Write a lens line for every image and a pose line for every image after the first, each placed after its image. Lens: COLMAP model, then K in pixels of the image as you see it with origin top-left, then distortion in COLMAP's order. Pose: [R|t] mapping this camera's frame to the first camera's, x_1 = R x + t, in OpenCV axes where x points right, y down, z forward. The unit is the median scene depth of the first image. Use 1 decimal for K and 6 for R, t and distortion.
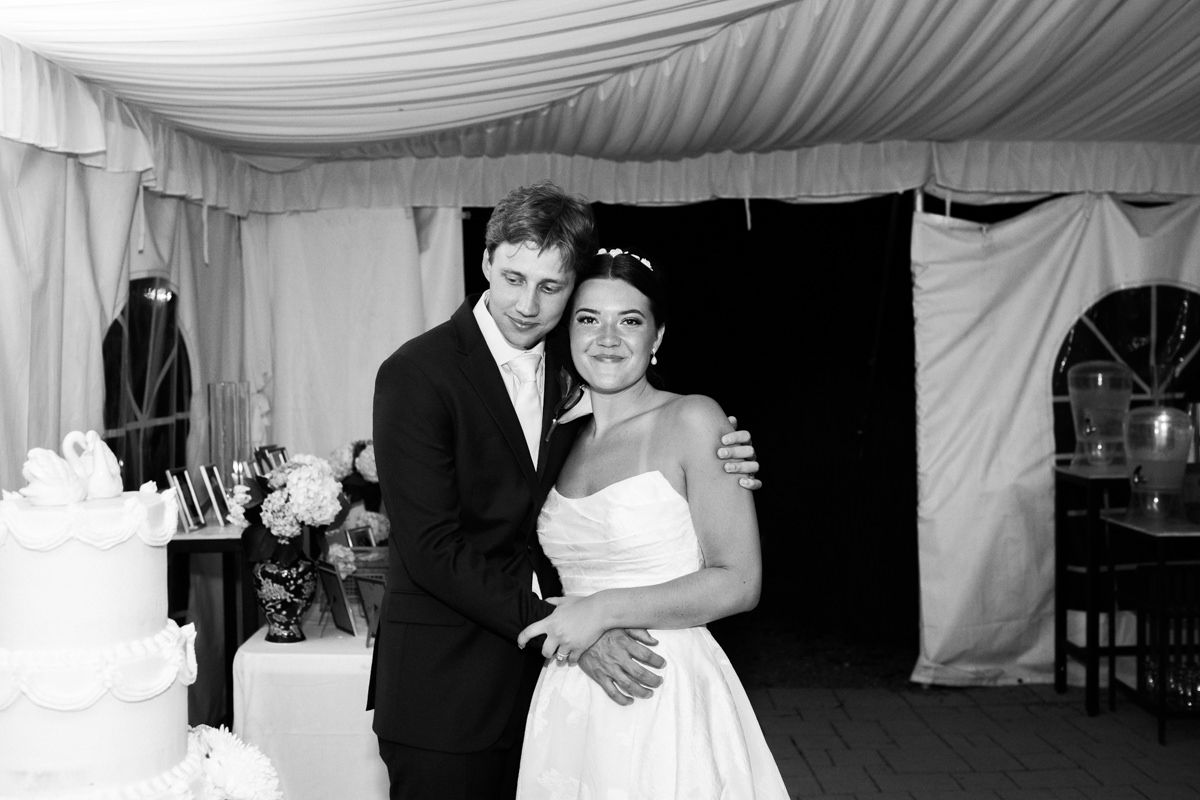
lens RADIAL K [[1279.9, 0, 599.1], [0, 1279.9, 364.3], [0, 0, 1]] dist [-0.105719, 0.141448]
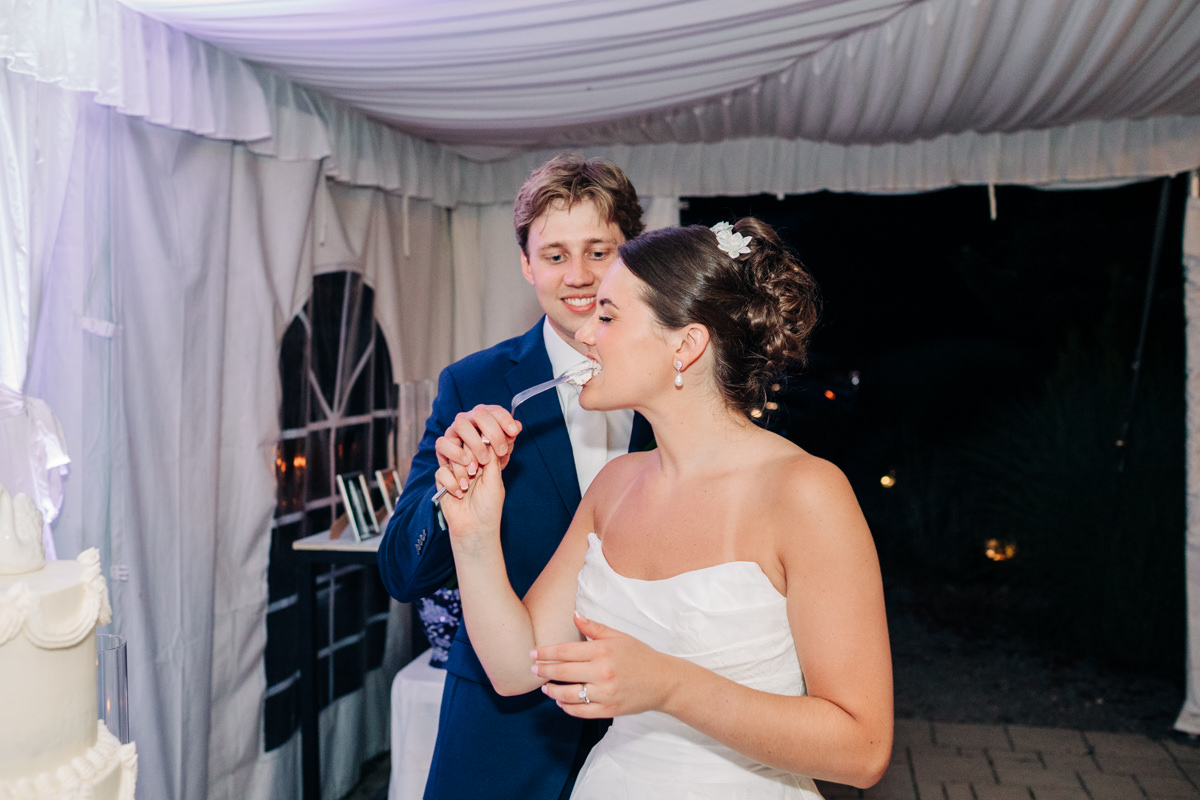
lens RADIAL K [[1246.1, 0, 596.8], [0, 1246.1, 364.4], [0, 0, 1]] dist [-0.097672, 0.132398]
pose [[0.978748, 0.015524, -0.204479, 0.025061], [-0.013775, 0.999855, 0.009973, -0.008018], [0.204605, -0.006944, 0.978820, 0.095315]]
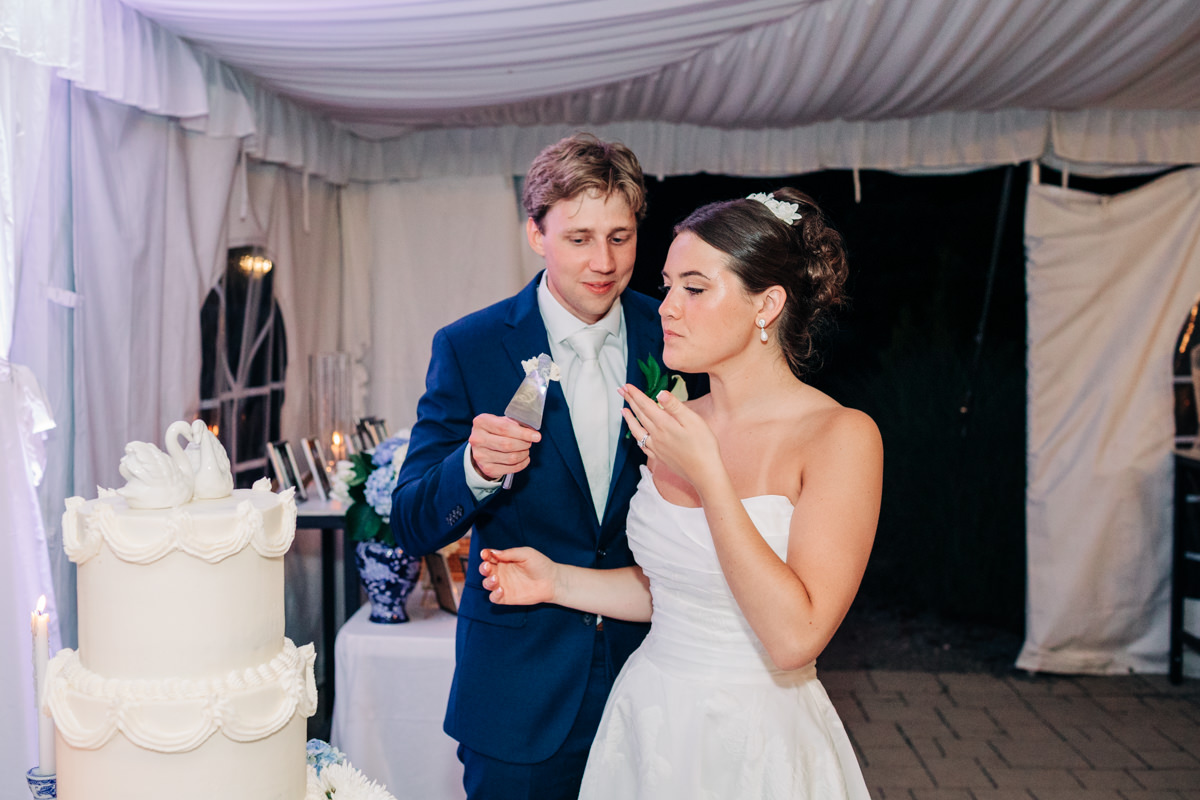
lens RADIAL K [[1246.1, 0, 596.8], [0, 1246.1, 364.4], [0, 0, 1]] dist [-0.097672, 0.132398]
pose [[0.997882, 0.012045, -0.063925, -0.020665], [-0.010502, 0.999647, 0.024423, -0.002288], [0.064196, -0.023700, 0.997656, 0.047590]]
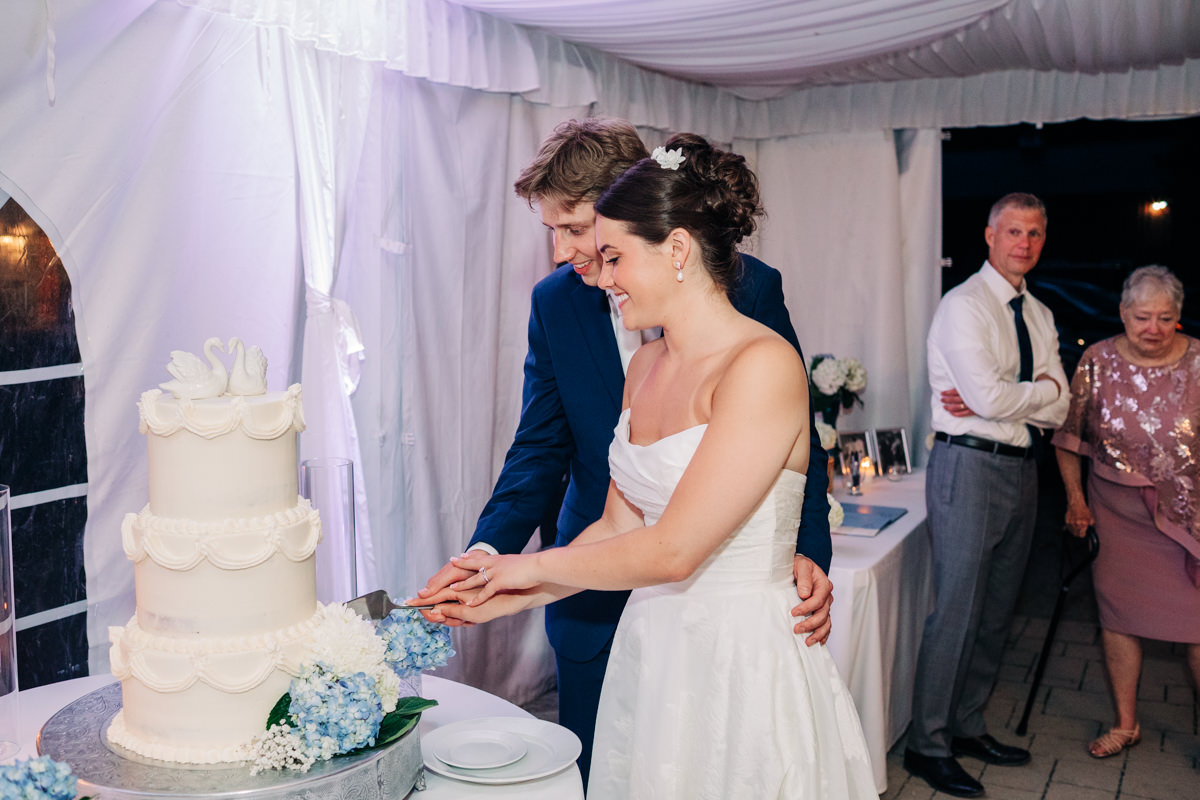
lens RADIAL K [[1181.0, 0, 599.0], [0, 1181.0, 377.3], [0, 0, 1]] dist [-0.074304, 0.015714]
pose [[0.881589, 0.056837, -0.468584, 0.107110], [-0.018080, 0.996062, 0.086801, -0.002784], [0.471672, -0.068051, 0.879144, 0.053581]]
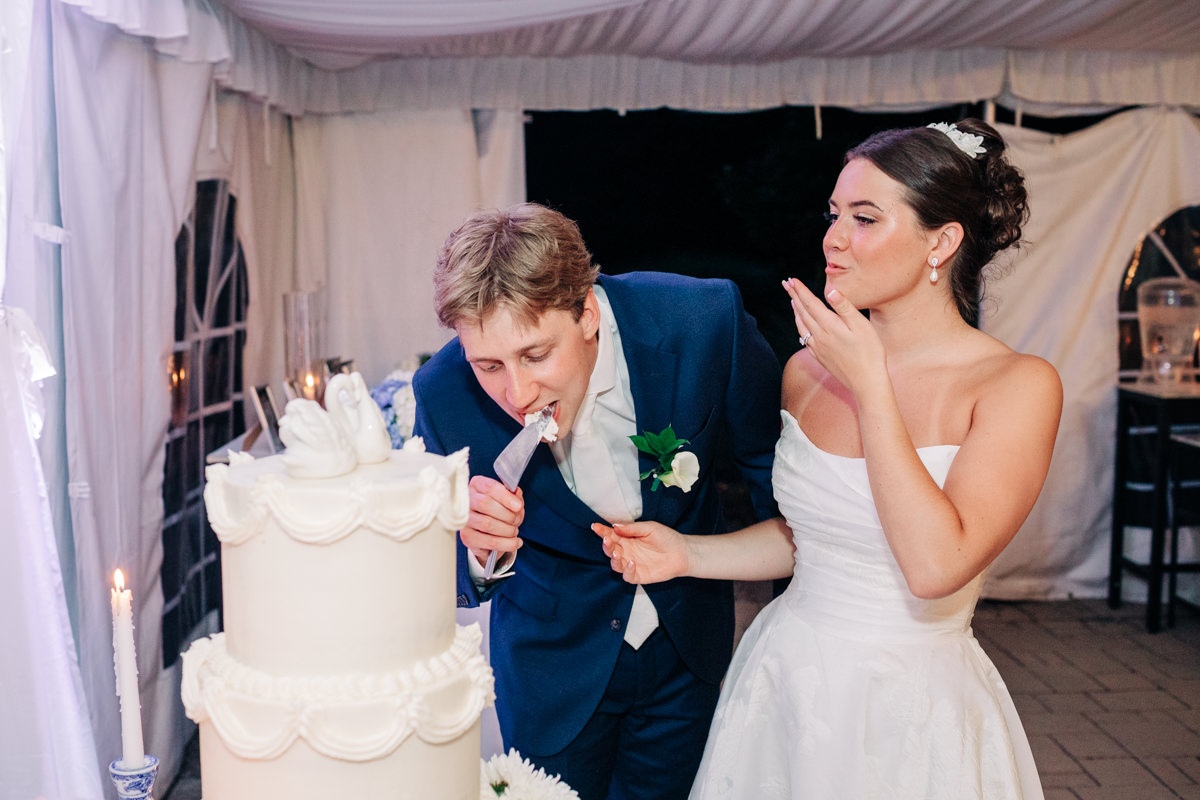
lens RADIAL K [[1220.2, 0, 605.8], [0, 1220.2, 366.6], [0, 0, 1]] dist [-0.102735, 0.152804]
pose [[0.999674, 0.008017, 0.024222, -0.072069], [-0.009876, 0.996932, 0.077647, -0.002114], [-0.023525, -0.077861, 0.996687, 0.075766]]
